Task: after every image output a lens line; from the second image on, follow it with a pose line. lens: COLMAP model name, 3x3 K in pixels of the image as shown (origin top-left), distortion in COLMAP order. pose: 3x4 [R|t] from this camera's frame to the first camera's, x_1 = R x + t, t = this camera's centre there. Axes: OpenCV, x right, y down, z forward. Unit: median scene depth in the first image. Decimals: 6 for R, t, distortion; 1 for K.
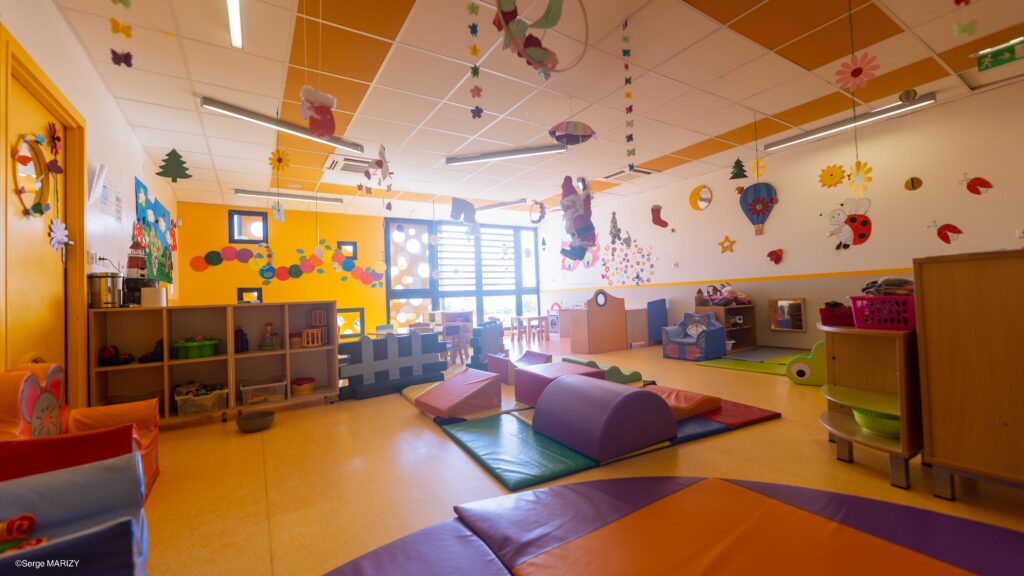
lens RADIAL K [[407.8, 0, 512.8], [0, 407.8, 289.5], [0, 0, 1]] dist [0.001319, 0.000067]
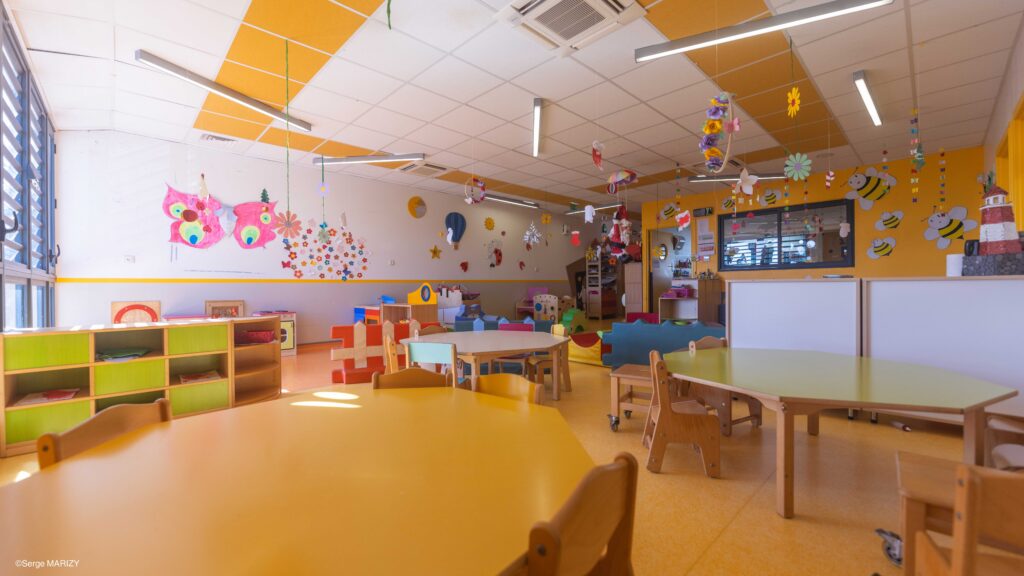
lens RADIAL K [[407.8, 0, 513.0], [0, 407.8, 287.6], [0, 0, 1]] dist [0.001319, 0.000067]
pose [[-0.209282, 0.034628, 0.977242, -0.605598], [-0.004053, 0.999334, -0.036278, 0.035020], [-0.977847, -0.011553, -0.209002, 0.839746]]
